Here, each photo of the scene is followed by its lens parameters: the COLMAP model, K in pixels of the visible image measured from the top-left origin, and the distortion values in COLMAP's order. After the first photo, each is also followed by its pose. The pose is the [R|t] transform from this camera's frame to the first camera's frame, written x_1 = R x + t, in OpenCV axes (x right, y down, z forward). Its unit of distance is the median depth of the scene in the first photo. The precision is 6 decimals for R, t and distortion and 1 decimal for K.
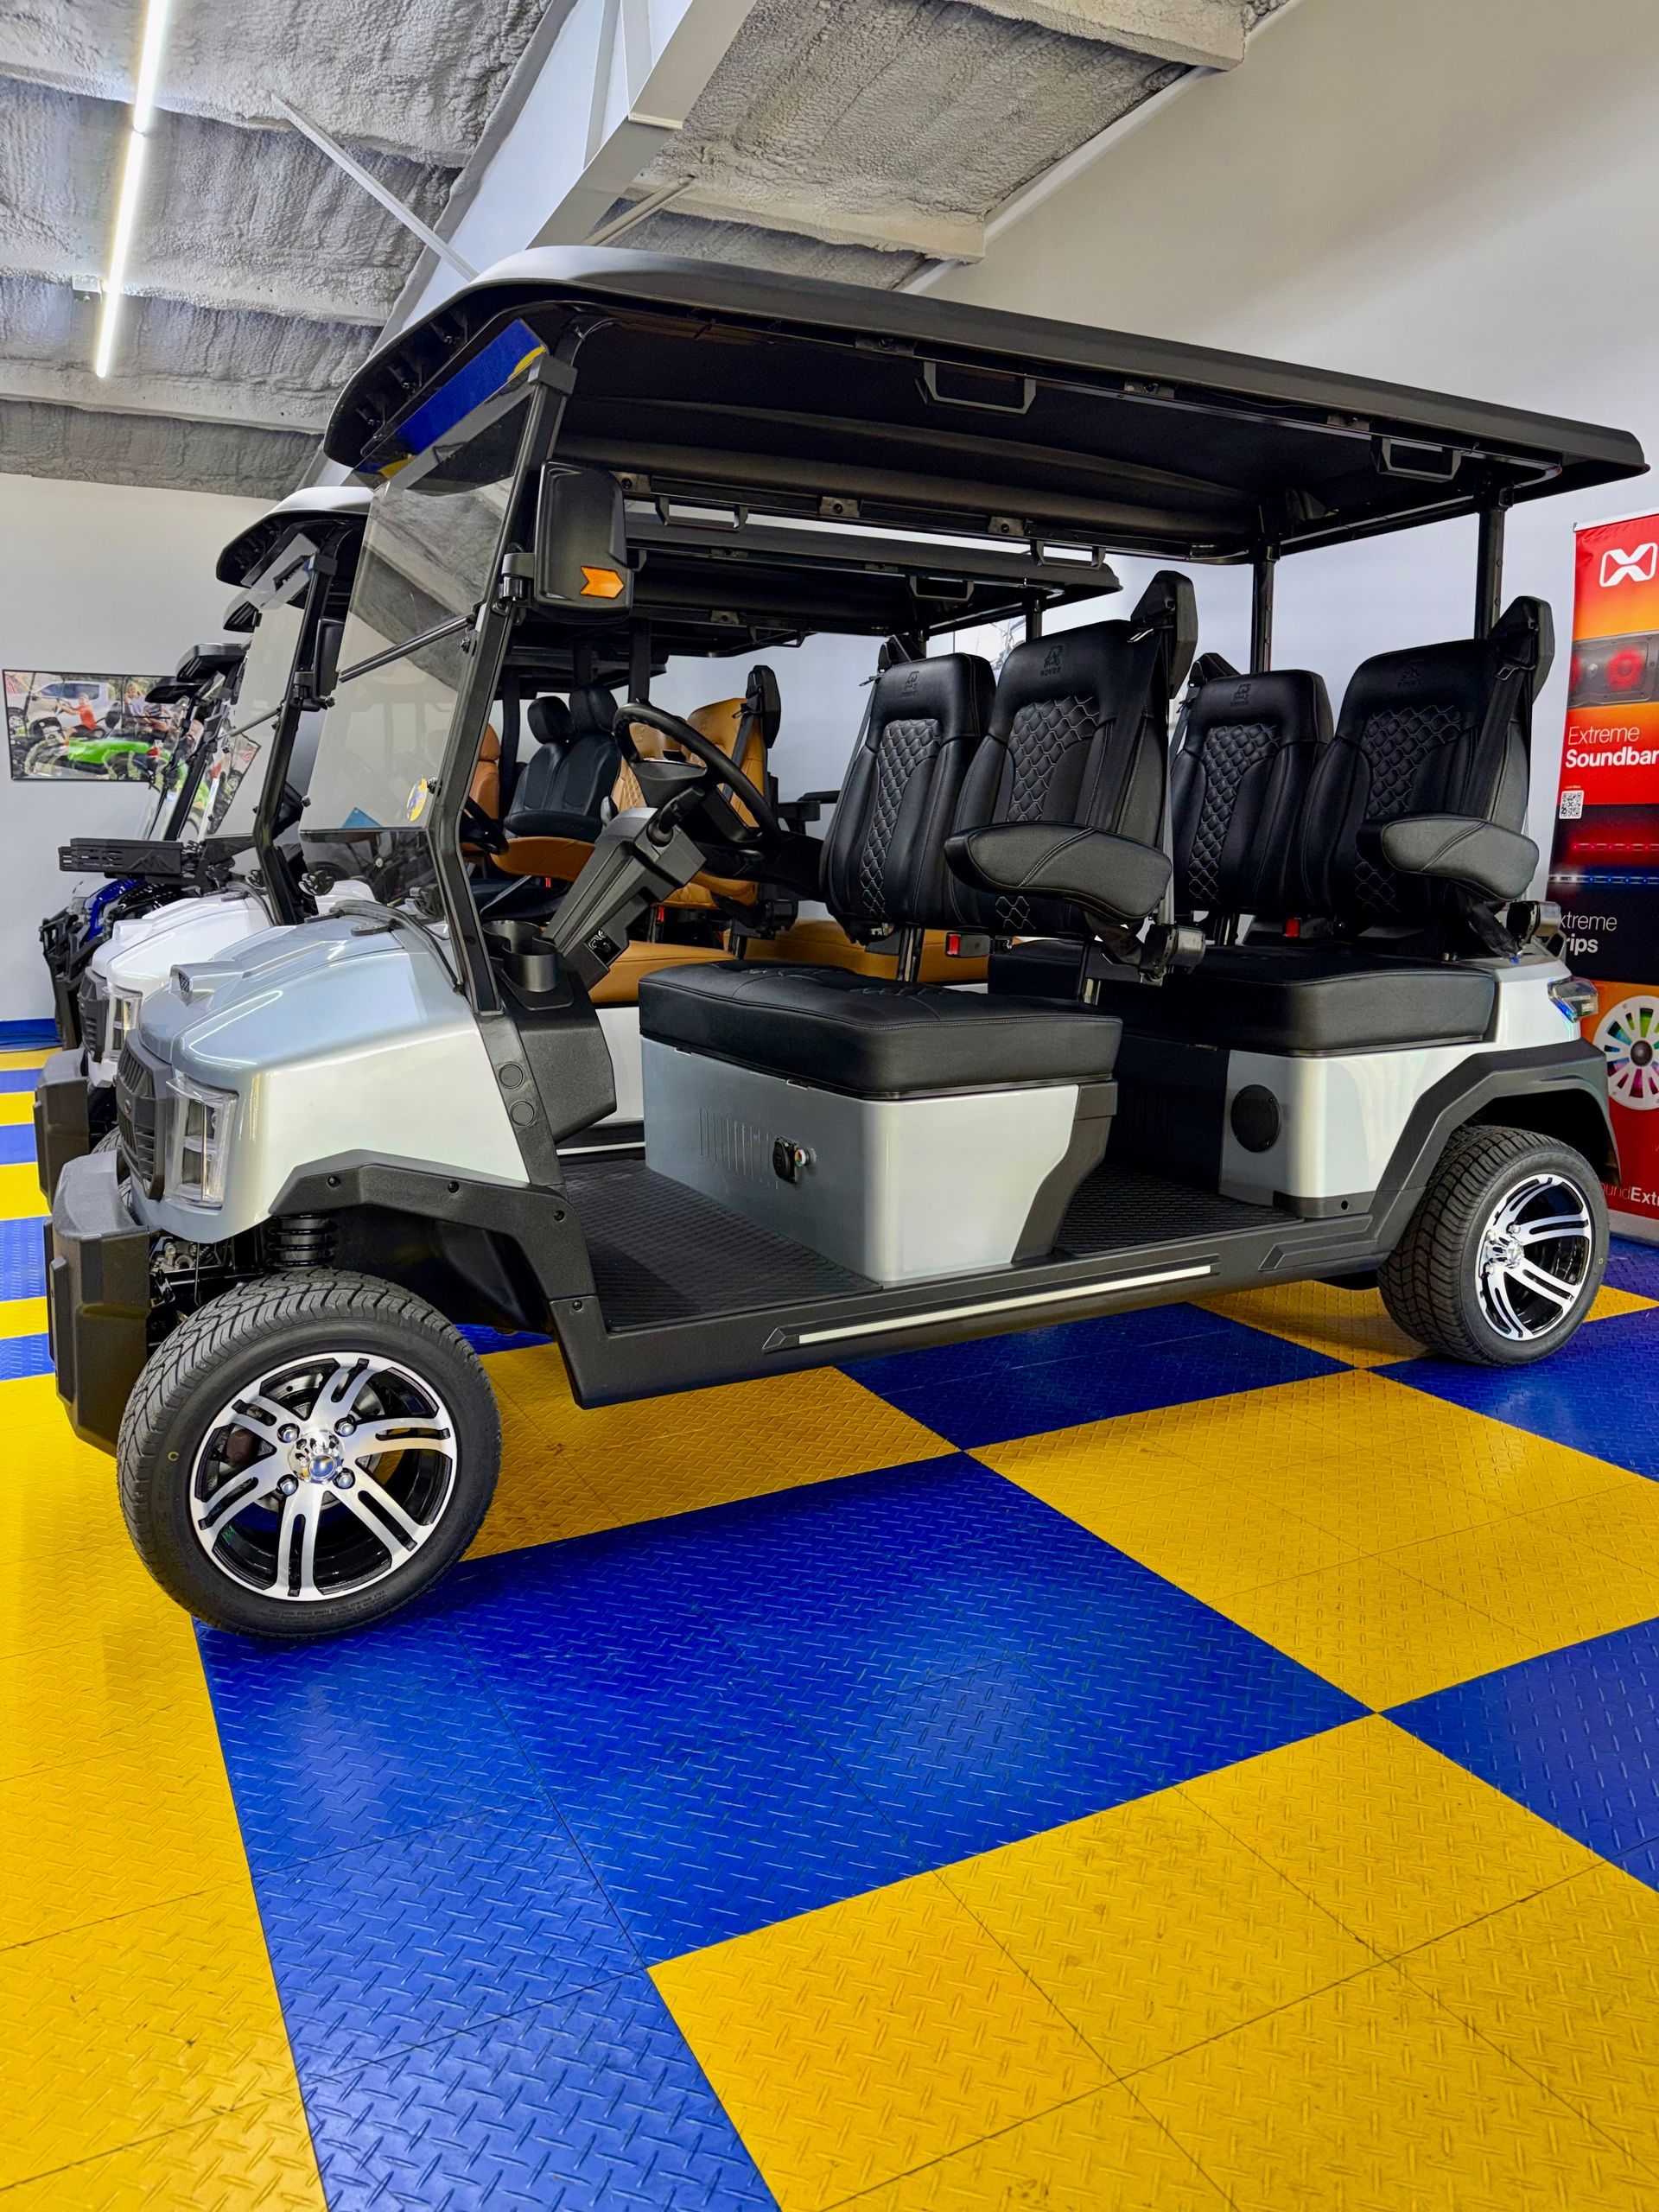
lens RADIAL K [[1593.9, 0, 824.6], [0, 1593.9, 1116.8], [0, 0, 1]] dist [0.010128, -0.015582]
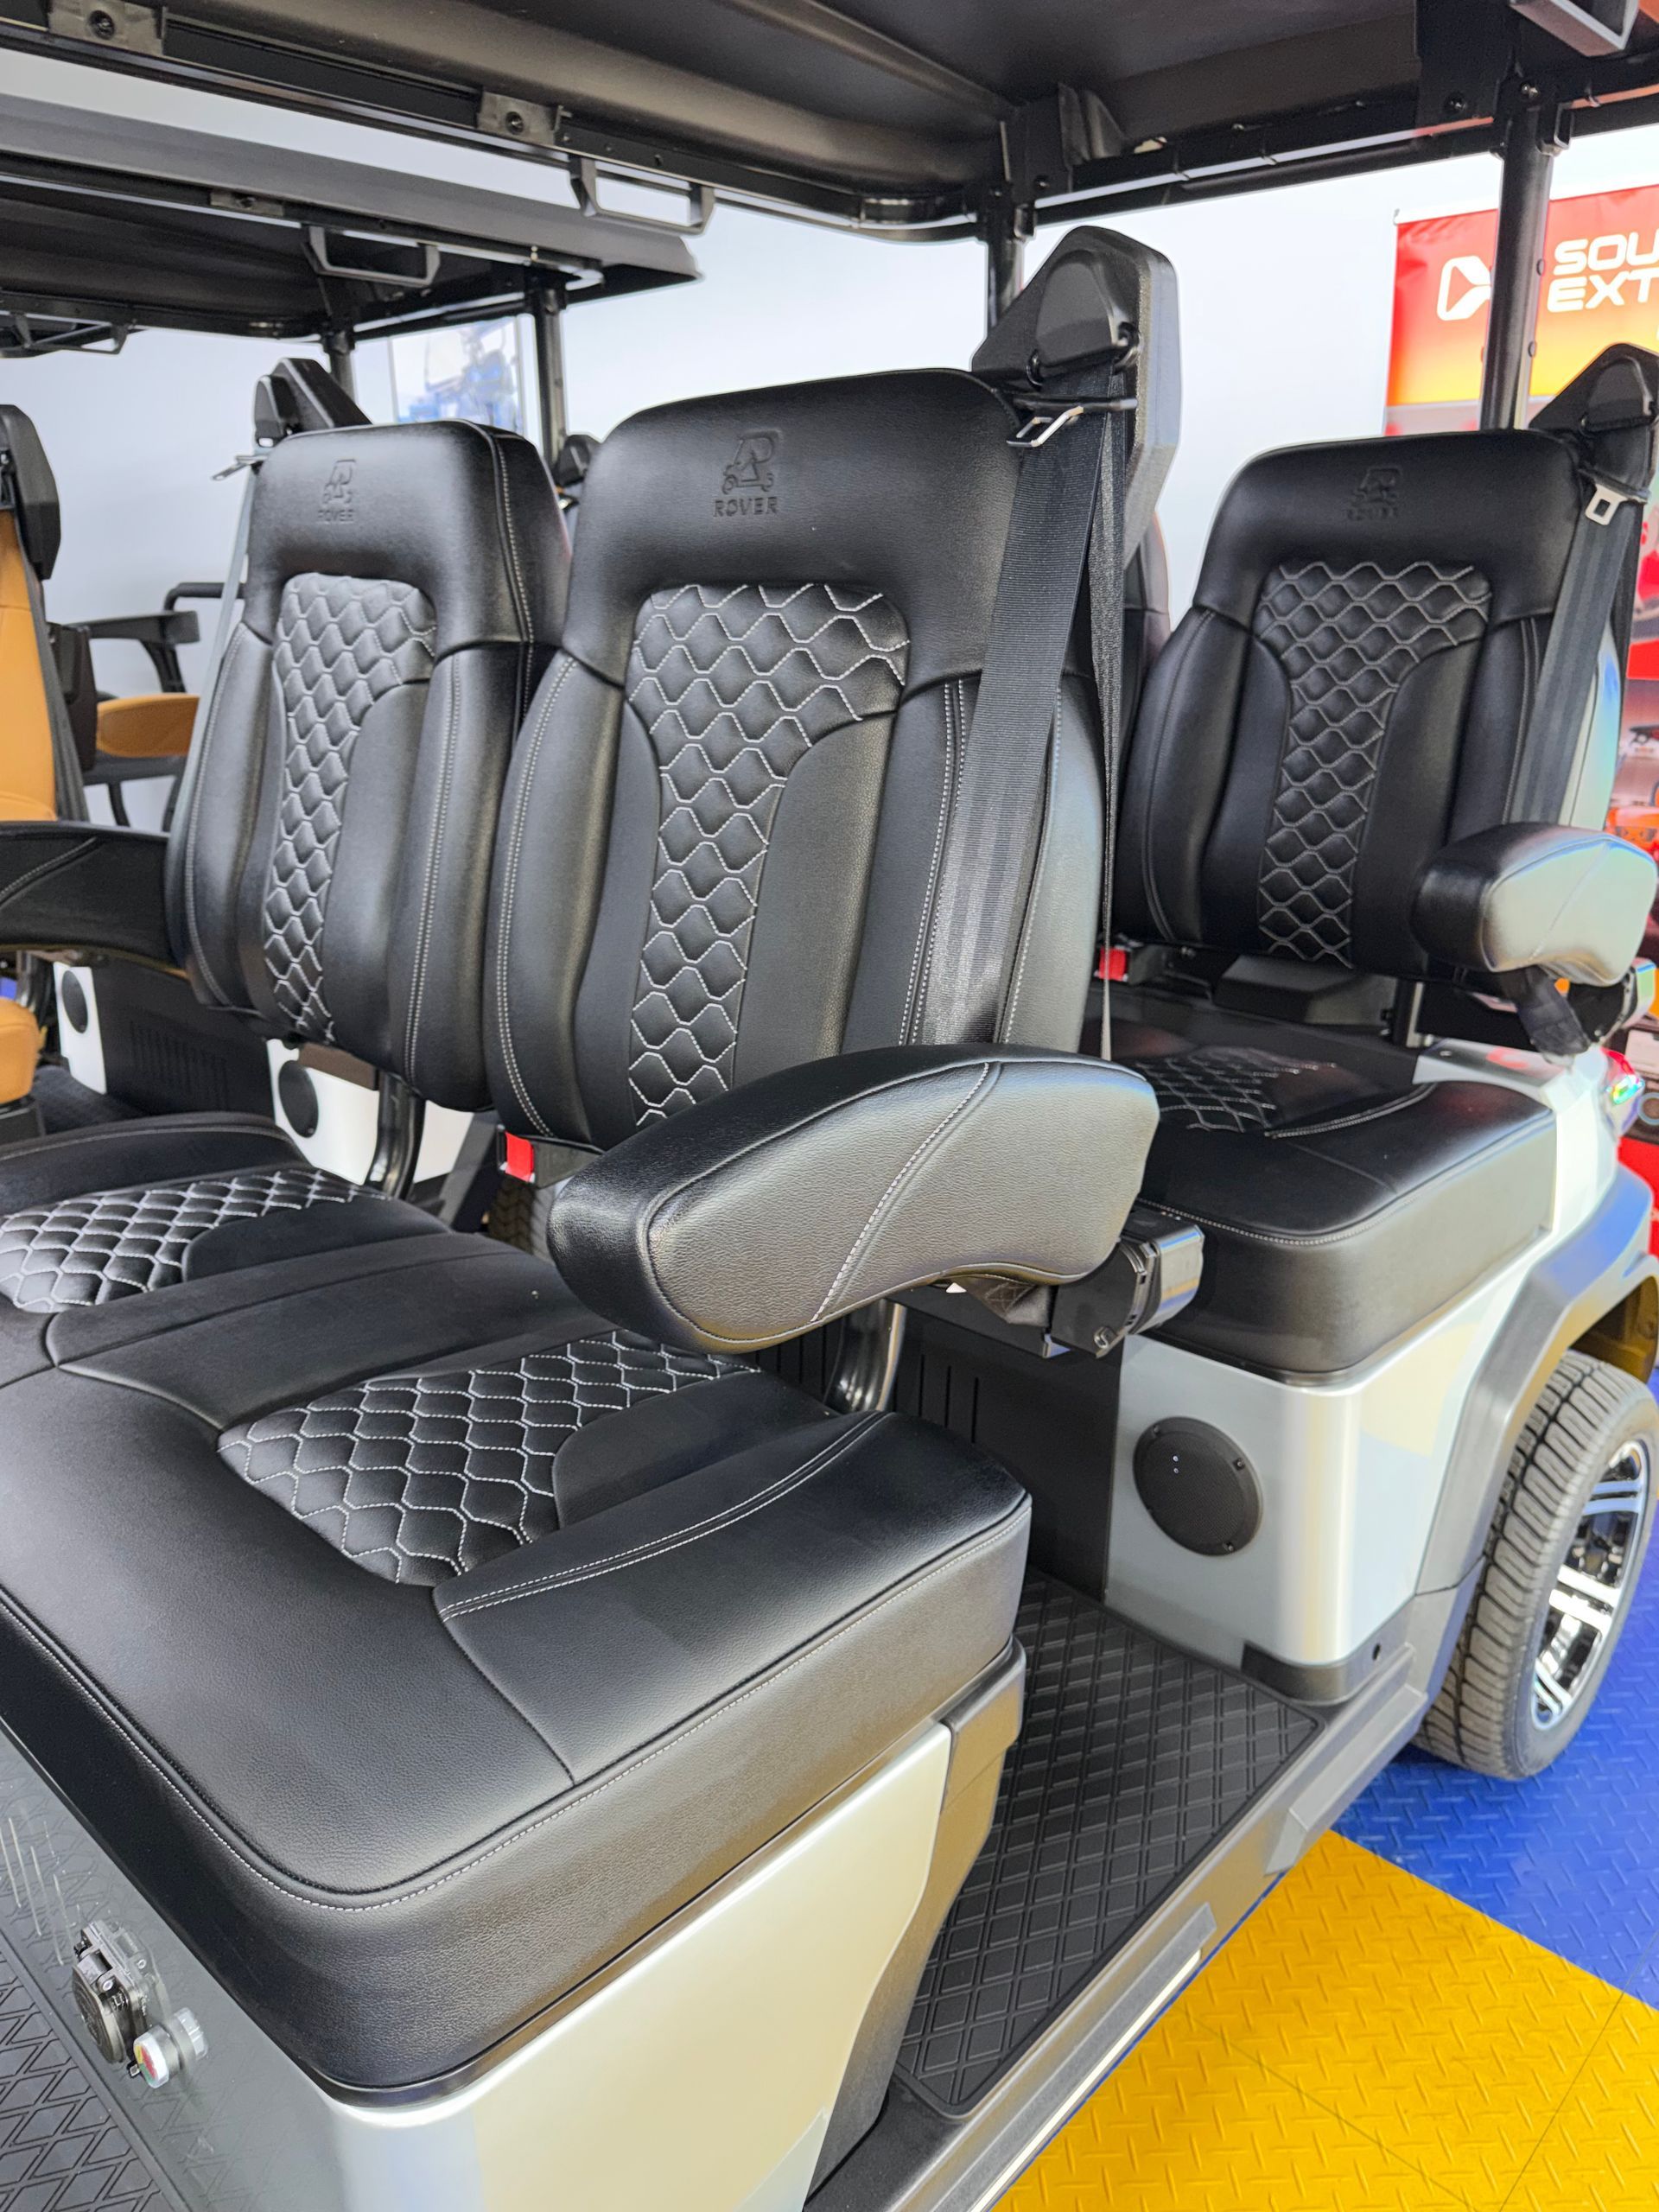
lens RADIAL K [[1593.9, 0, 824.8], [0, 1593.9, 1102.8], [0, 0, 1]] dist [0.010128, -0.015582]
pose [[0.944499, -0.101583, 0.312414, 0.027476], [0.051375, 0.984964, 0.164946, -0.178899], [-0.324473, -0.139741, 0.935516, 0.555562]]
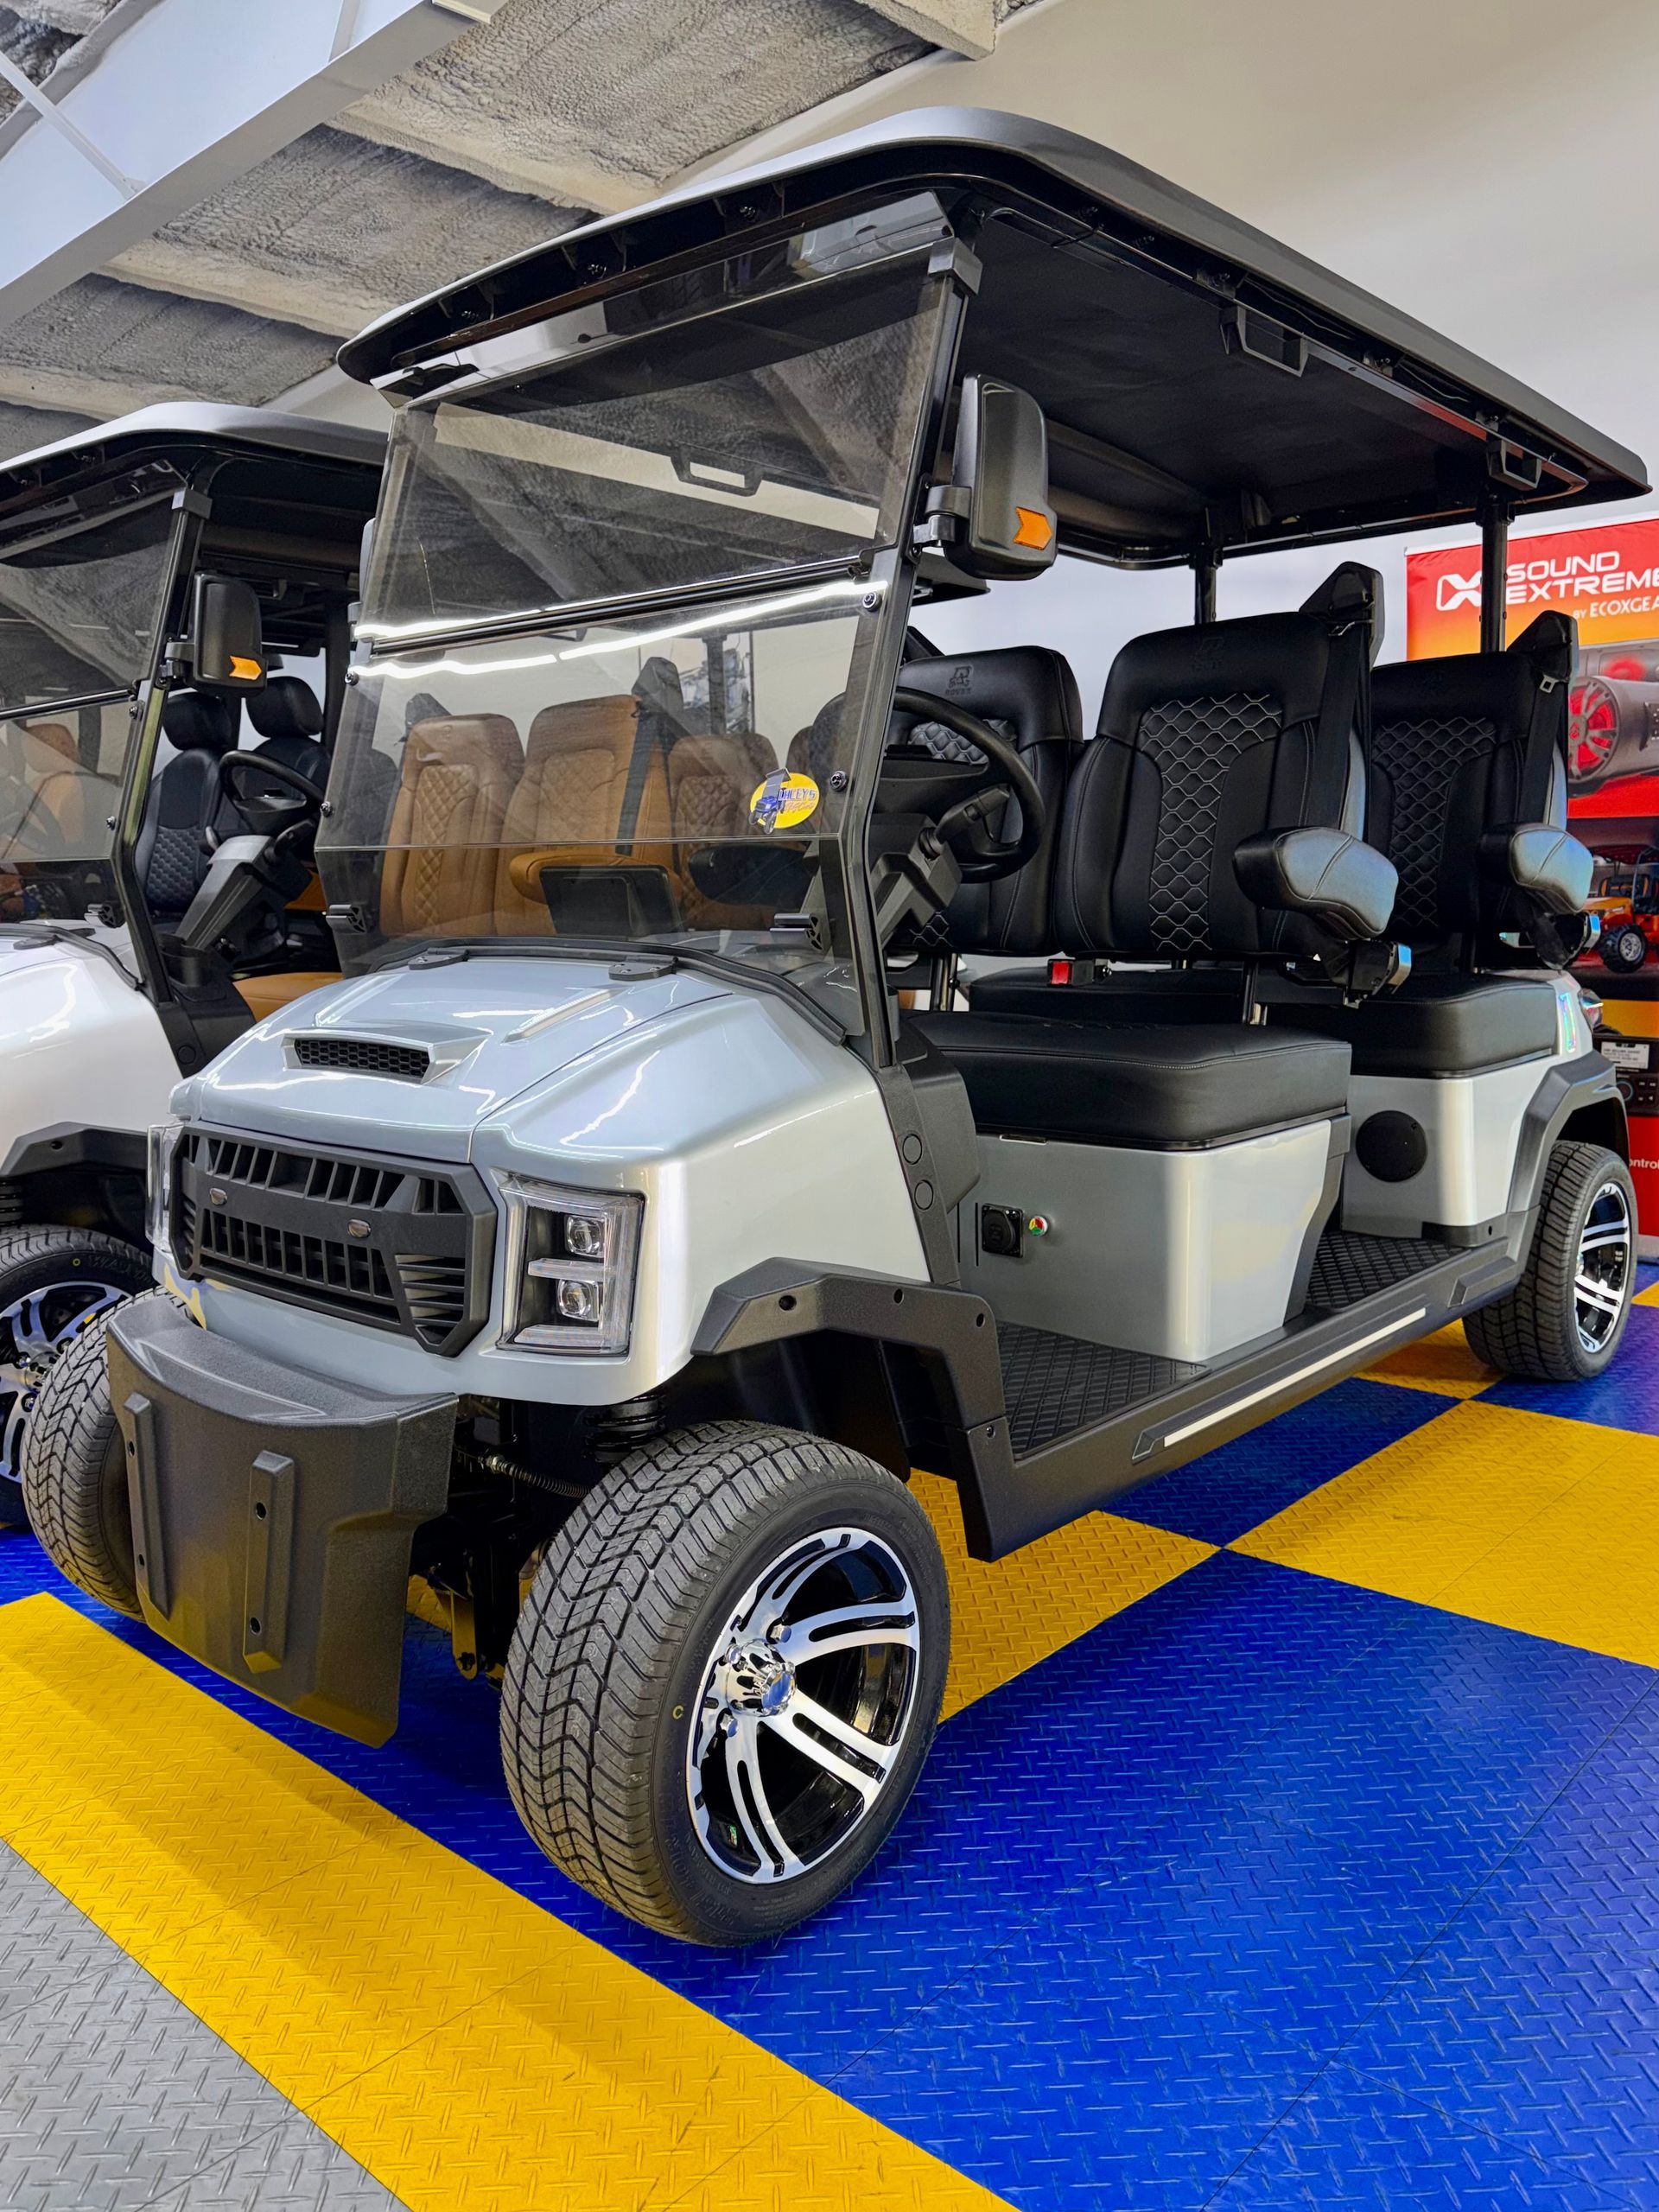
lens RADIAL K [[1698.5, 0, 816.5], [0, 1698.5, 1117.5], [0, 0, 1]] dist [0.025339, -0.028389]
pose [[0.936586, -0.058604, 0.345502, -0.360638], [0.069091, 0.997446, -0.018105, -0.019469], [-0.343559, 0.040828, 0.938243, 0.157274]]
